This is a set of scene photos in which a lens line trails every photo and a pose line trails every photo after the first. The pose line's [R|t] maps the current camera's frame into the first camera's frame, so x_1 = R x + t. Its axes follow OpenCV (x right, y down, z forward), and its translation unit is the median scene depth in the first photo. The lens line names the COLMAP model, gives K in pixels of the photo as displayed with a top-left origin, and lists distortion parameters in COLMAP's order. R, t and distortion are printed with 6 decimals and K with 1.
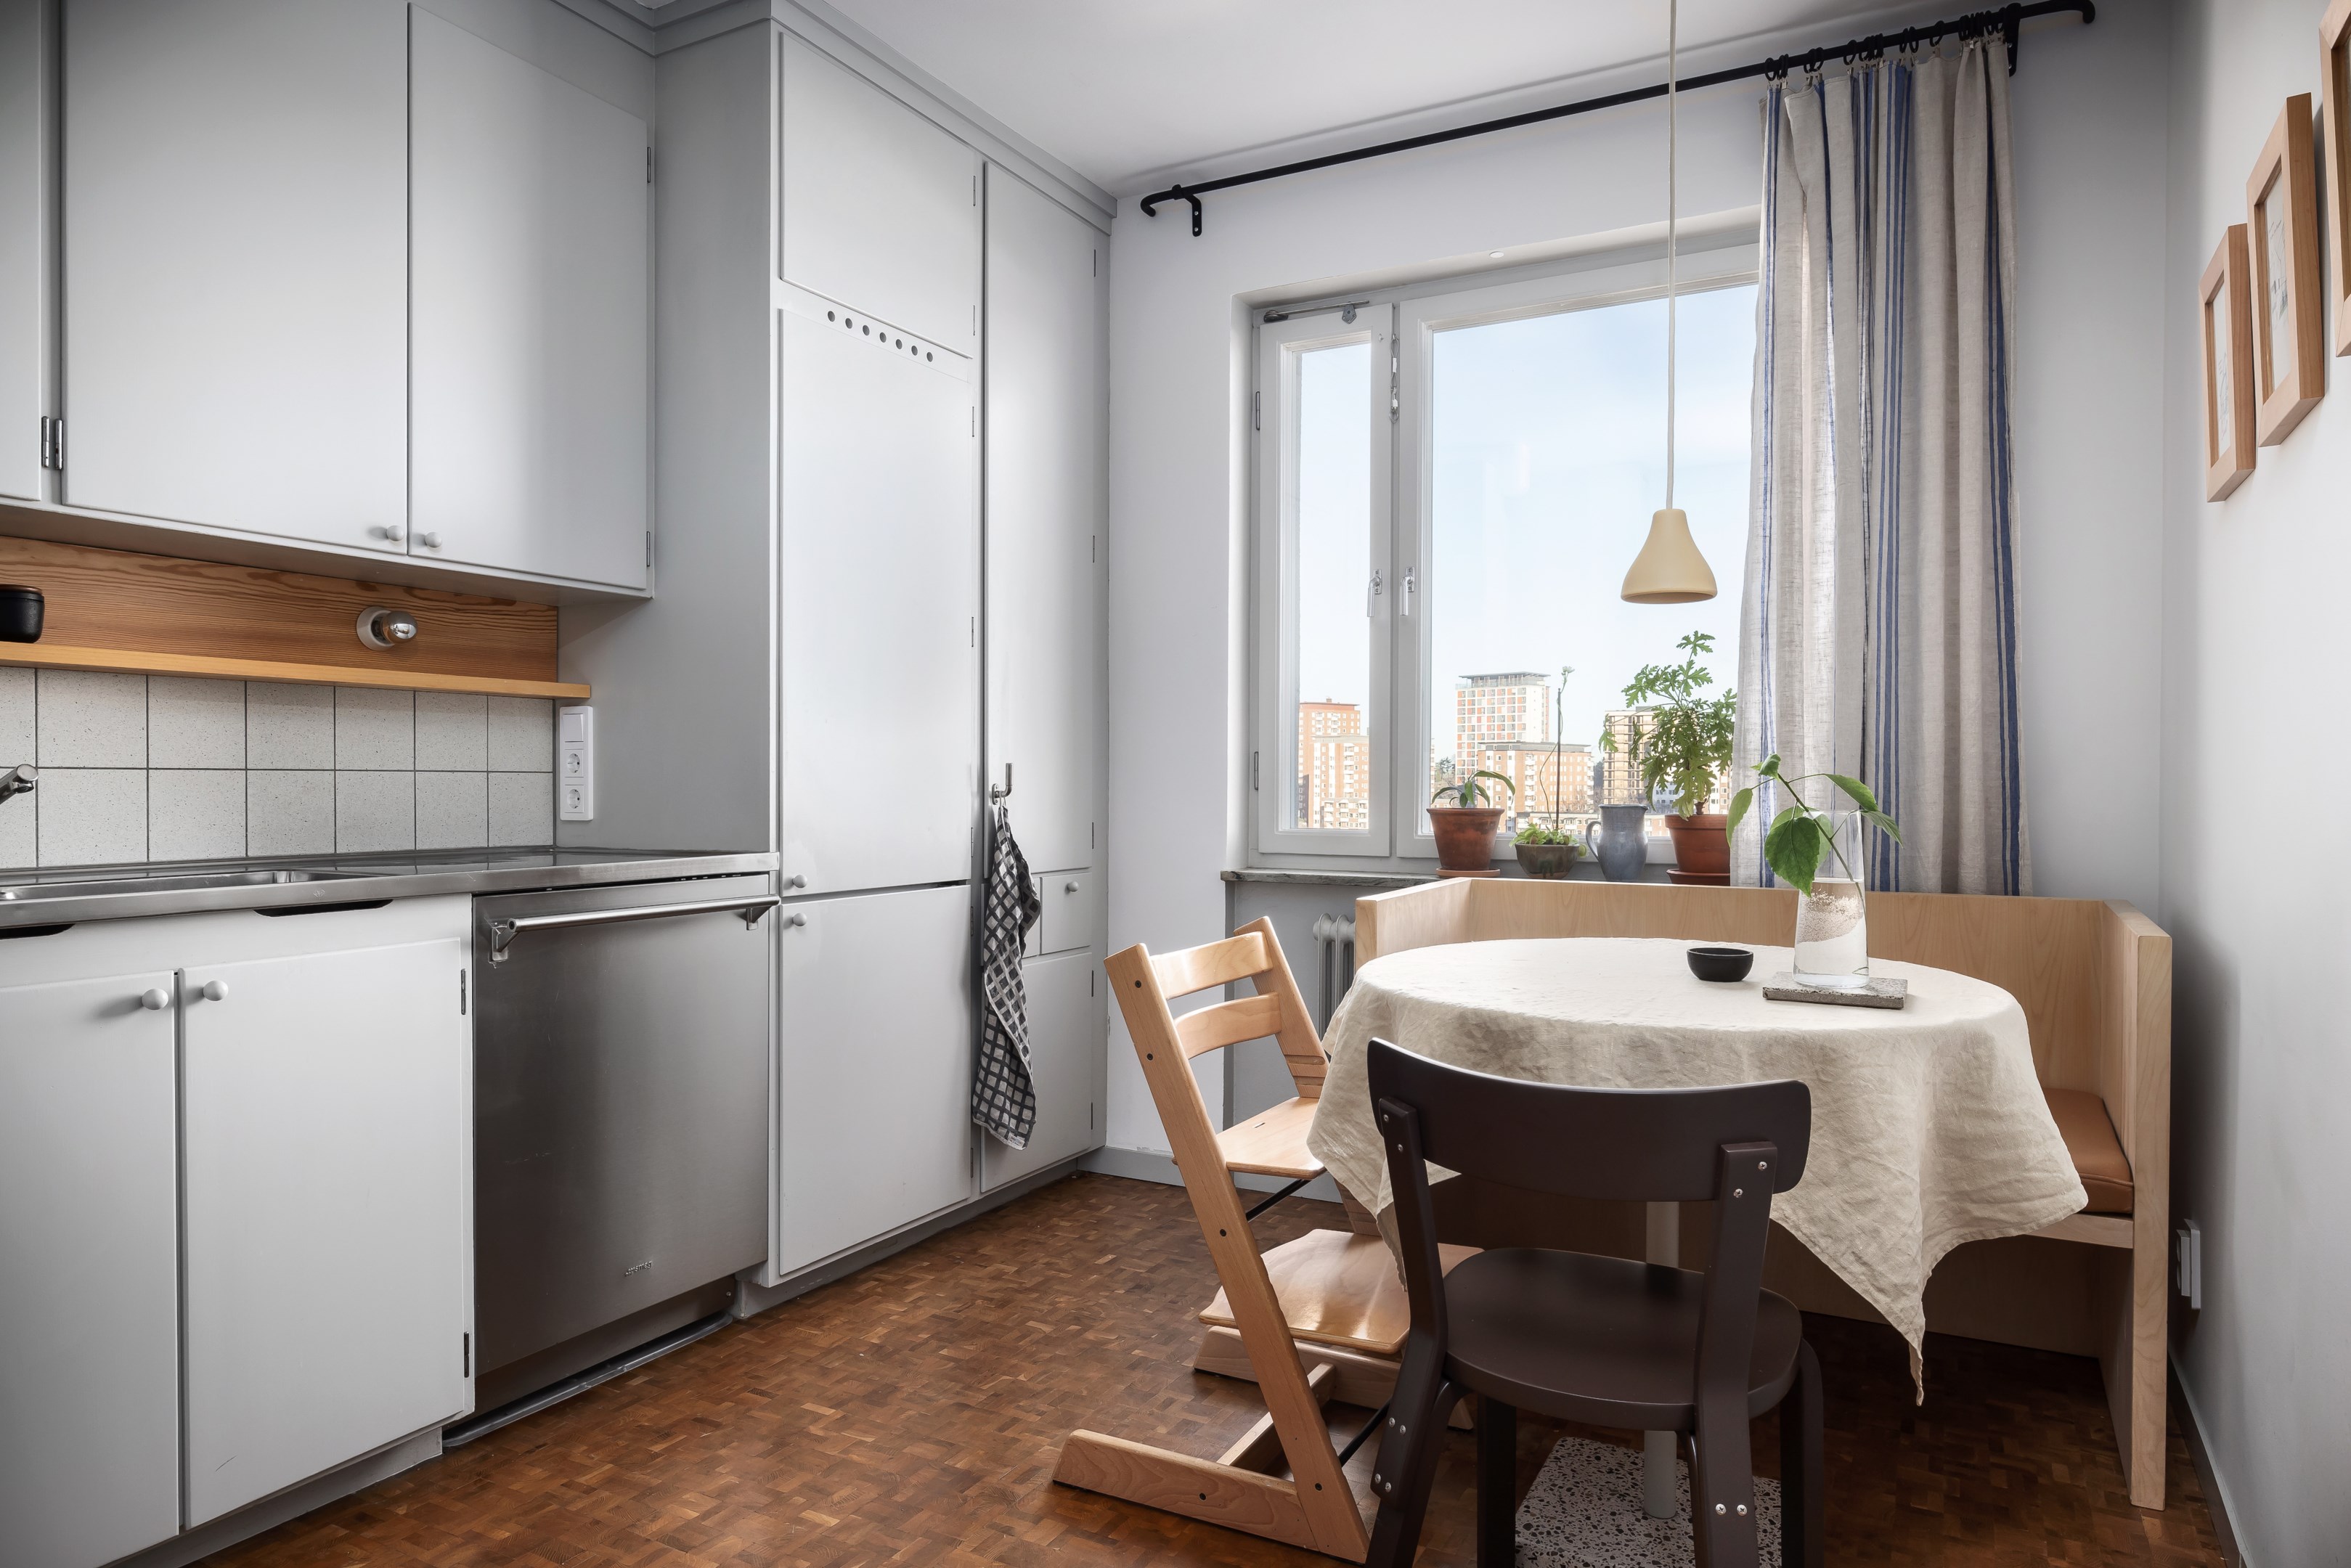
lens RADIAL K [[1445.0, 0, 1175.5], [0, 1445.0, 784.0], [0, 0, 1]] dist [0.000393, 0.001517]
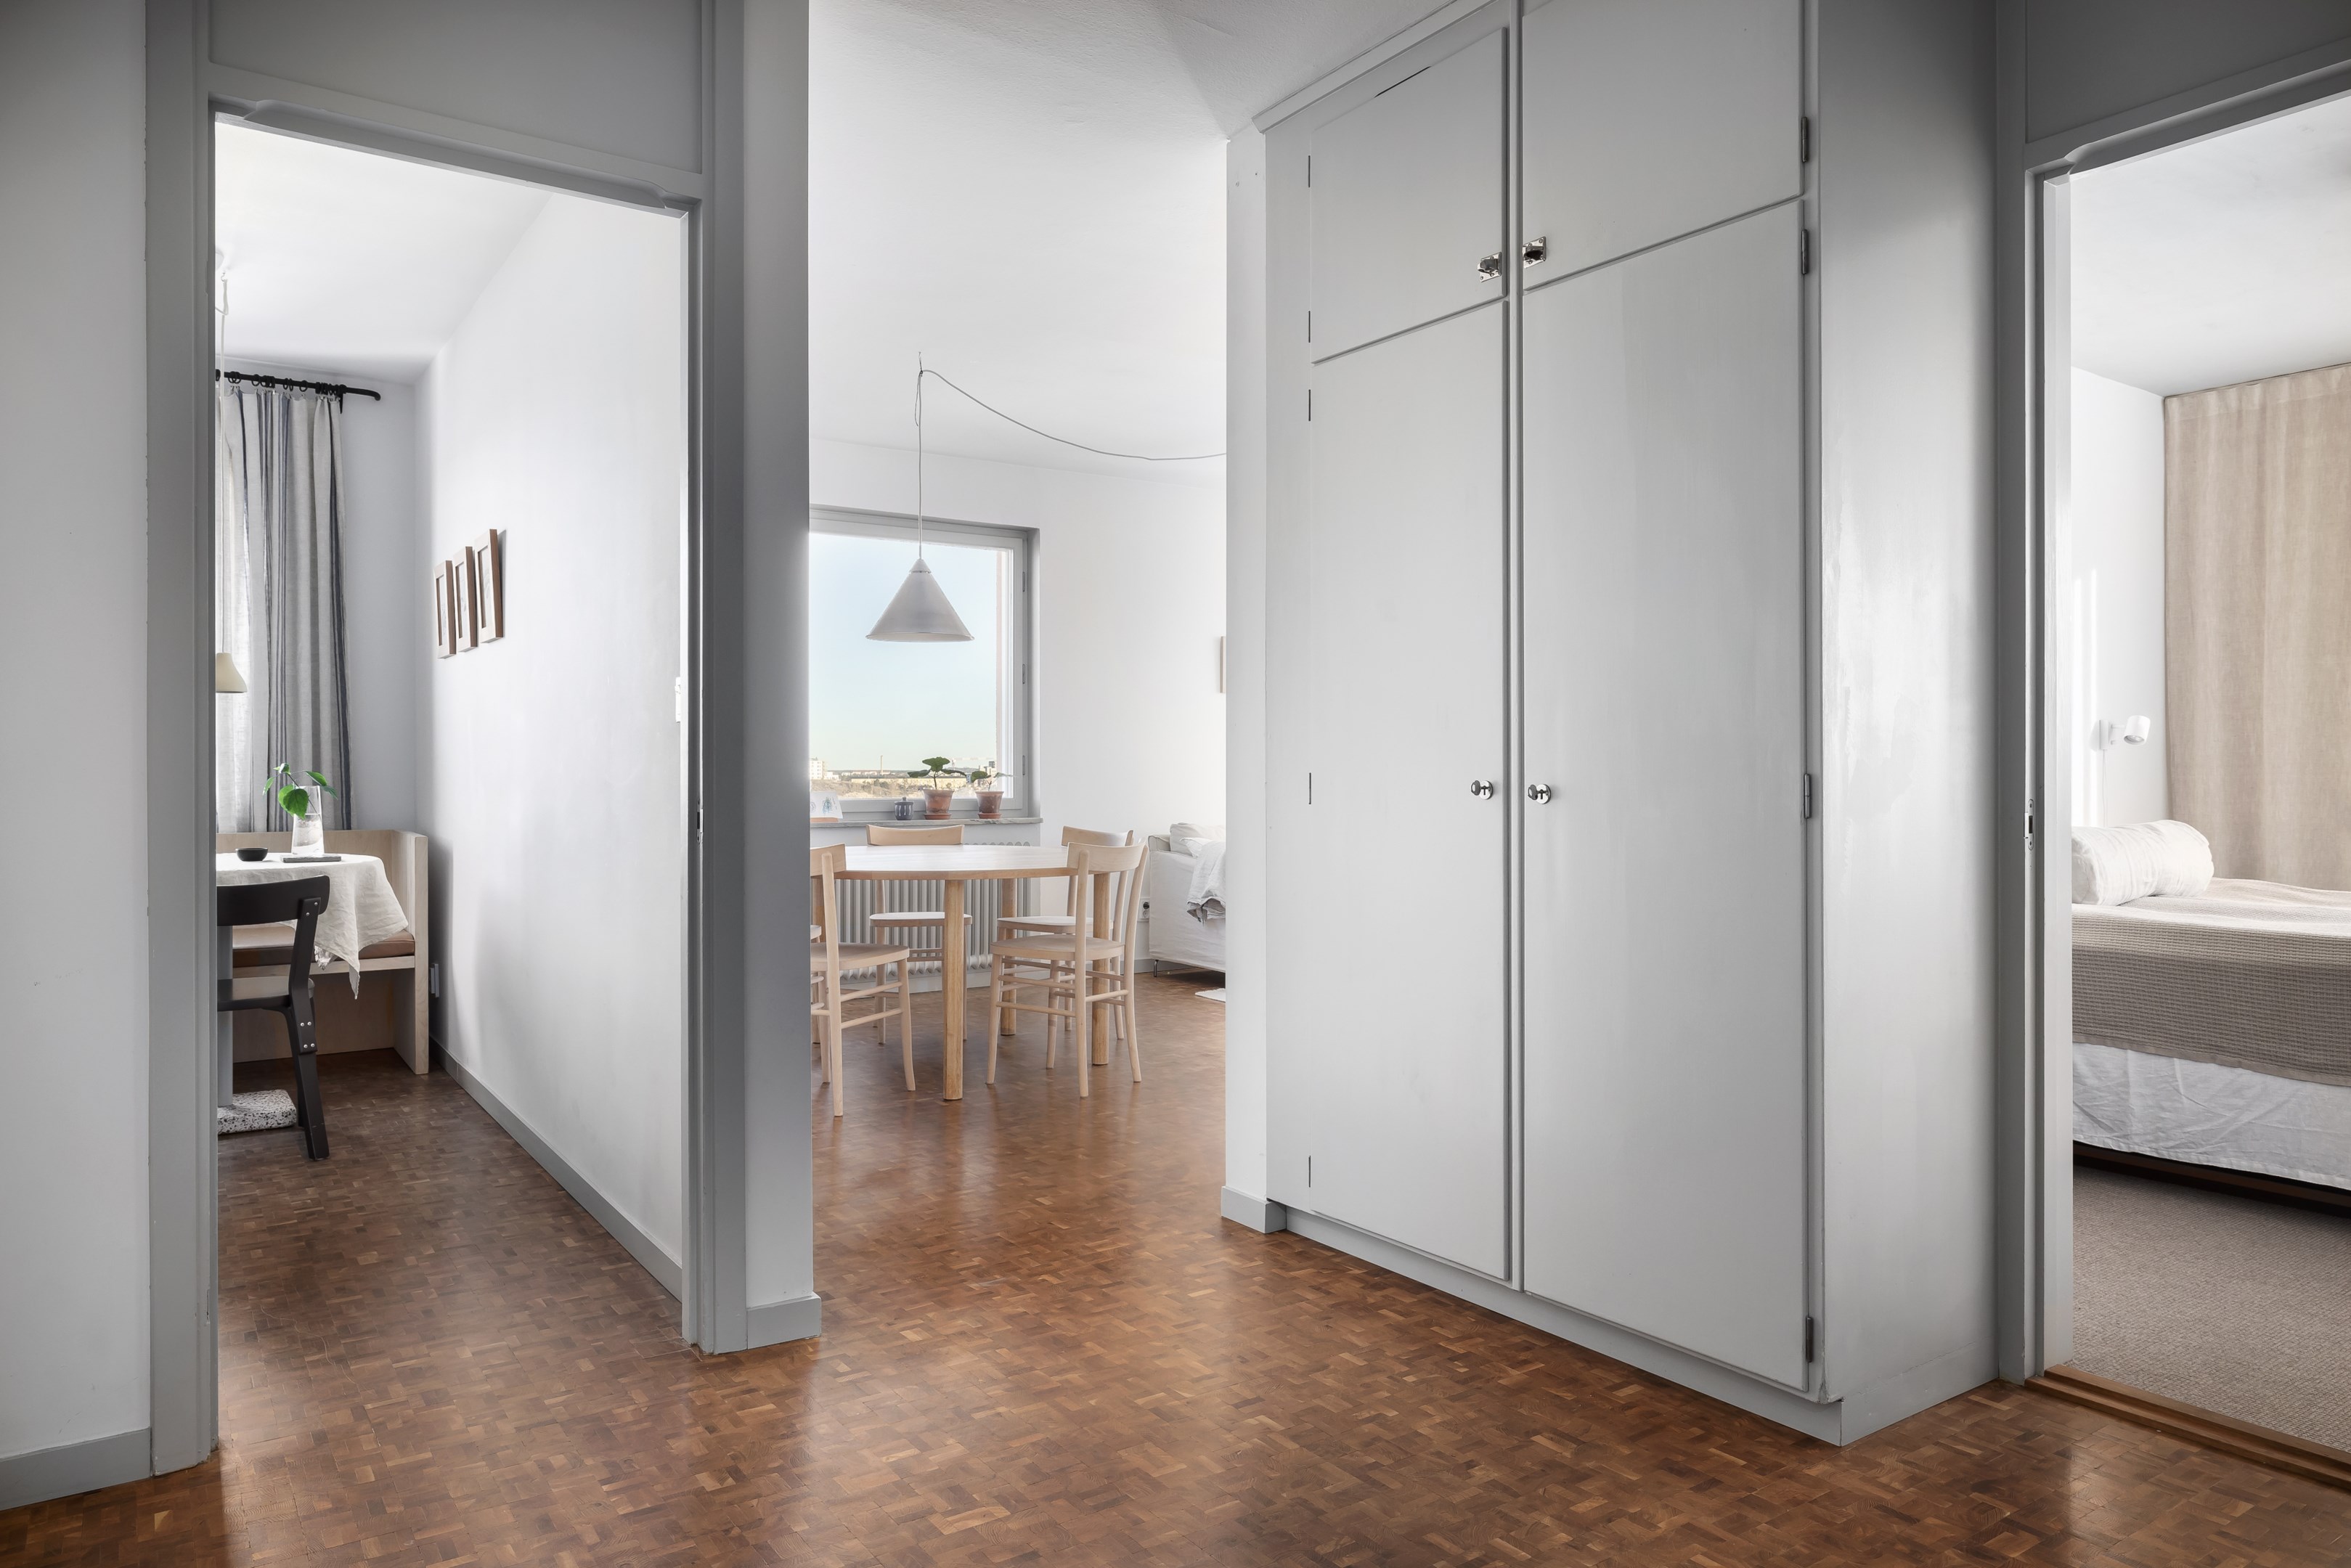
lens RADIAL K [[1494.8, 0, 1175.5], [0, 1494.8, 784.0], [0, 0, 1]] dist [-0.000106, 0.000639]
pose [[0.455582, -0.011265, 0.890122, -0.727210], [0.009615, 0.999924, 0.007733, 0.006375], [-0.890142, 0.005035, 0.455656, -0.943270]]
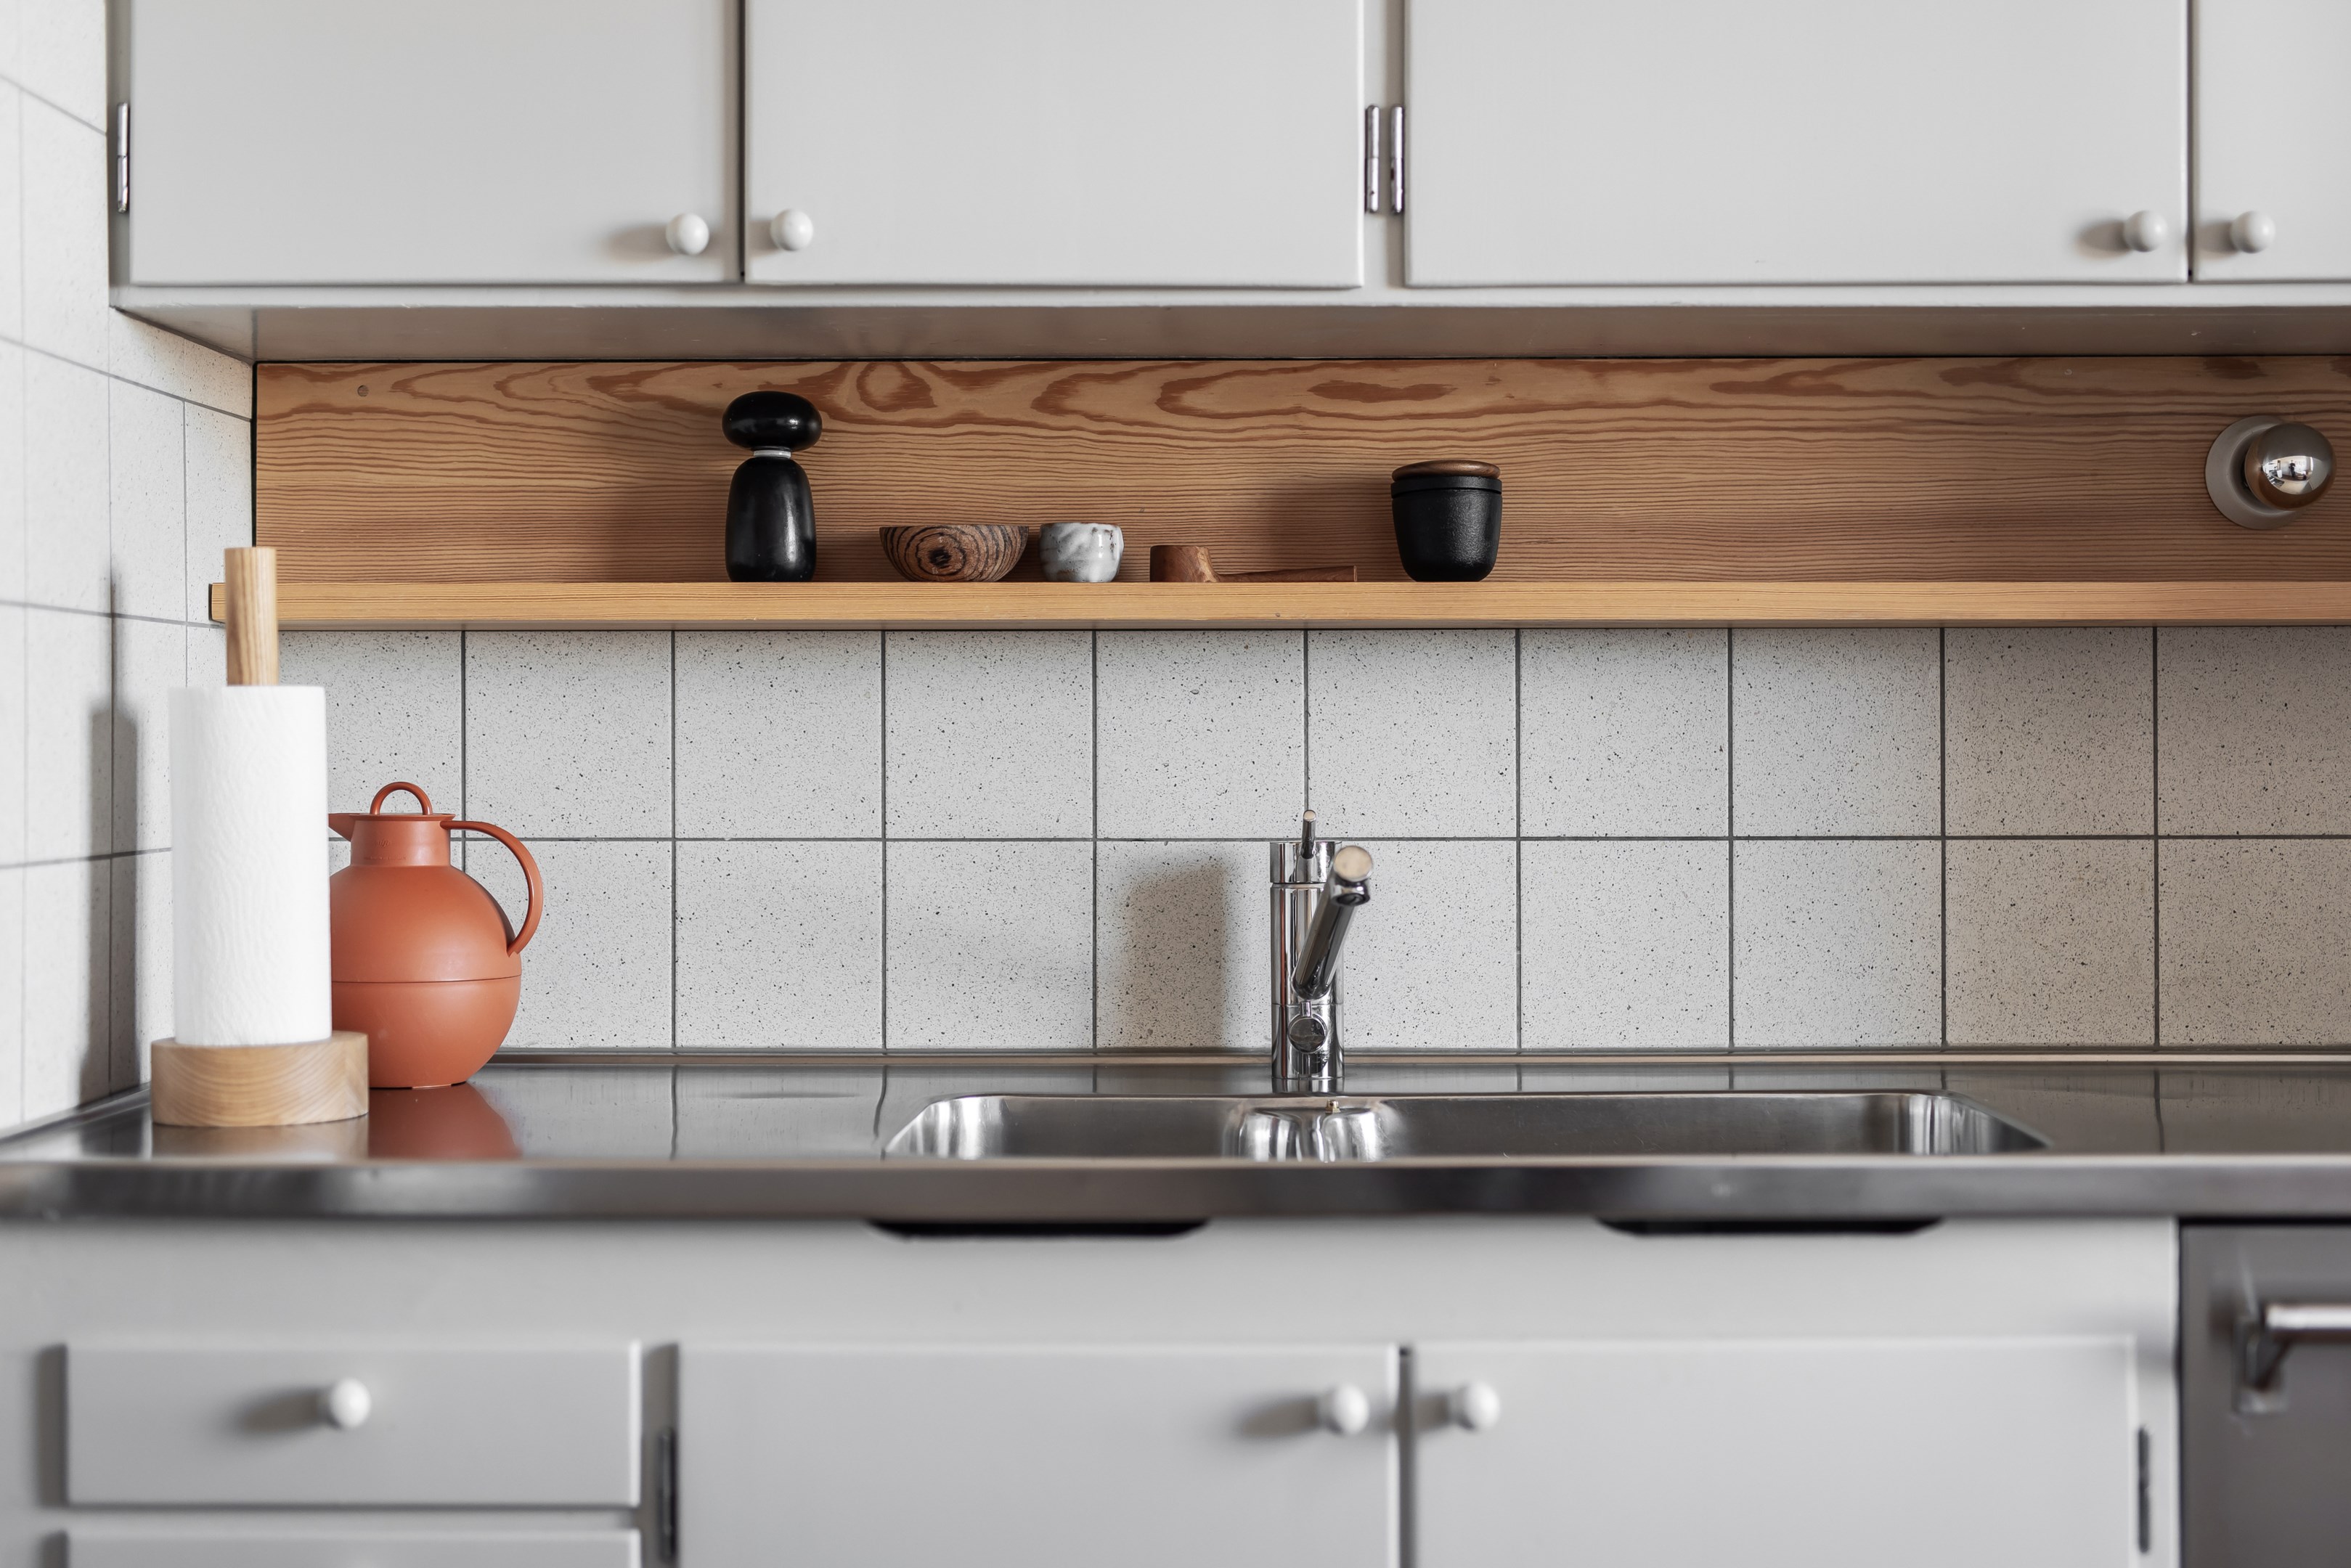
lens RADIAL K [[3348.1, 0, 1172.7], [0, 3348.1, 743.6], [0, 0, 1]] dist [0.022060, 0.008008]
pose [[0.465746, -0.004794, -0.884905, 0.106096], [0.001835, 0.999988, -0.004452, -0.030480], [0.884916, 0.000450, 0.465750, 0.313563]]
